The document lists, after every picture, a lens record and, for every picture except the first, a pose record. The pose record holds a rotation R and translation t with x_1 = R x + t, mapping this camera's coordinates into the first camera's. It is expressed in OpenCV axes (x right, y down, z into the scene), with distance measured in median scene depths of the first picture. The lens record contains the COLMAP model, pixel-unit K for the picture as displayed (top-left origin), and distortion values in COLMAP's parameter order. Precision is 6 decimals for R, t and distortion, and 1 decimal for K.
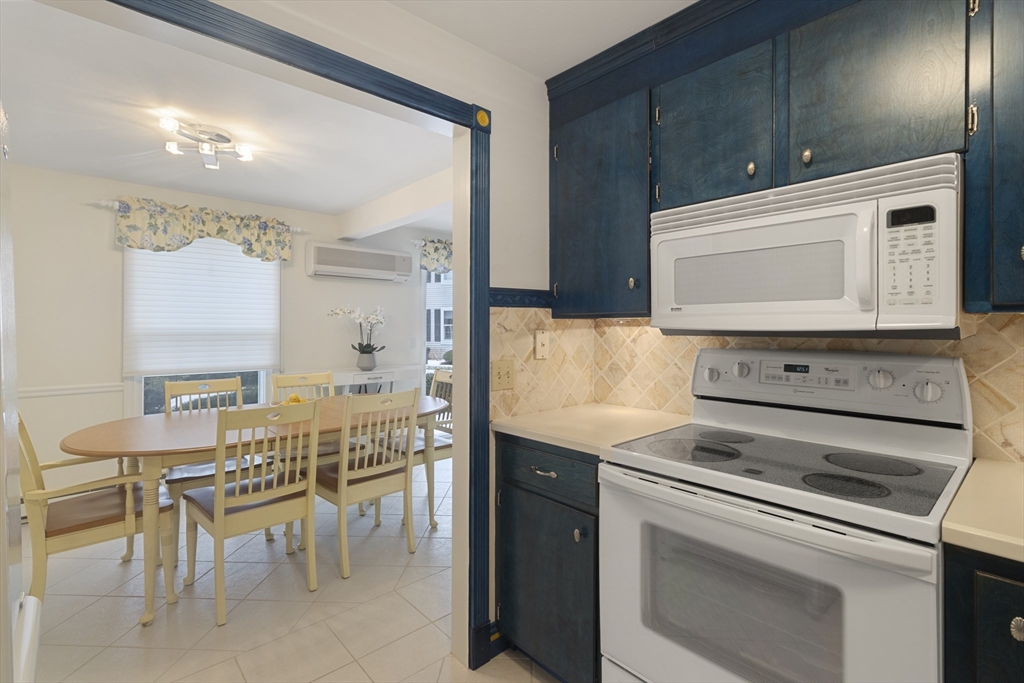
lens RADIAL K [[478.8, 0, 513.9], [0, 478.8, 324.9], [0, 0, 1]] dist [0.002993, 0.000130]
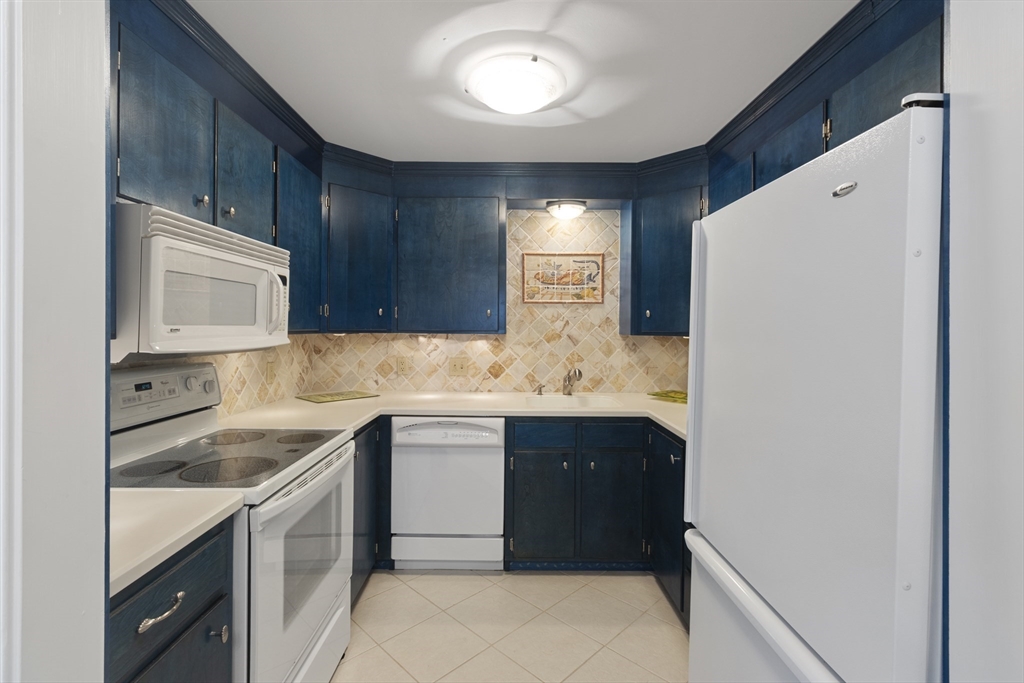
lens RADIAL K [[478.8, 0, 513.9], [0, 478.8, 324.9], [0, 0, 1]] dist [0.002993, 0.000130]
pose [[-0.741173, -0.001621, 0.671312, -0.703192], [-0.006675, 0.999965, -0.004956, -0.042616], [-0.671281, -0.008154, -0.741158, 1.249440]]
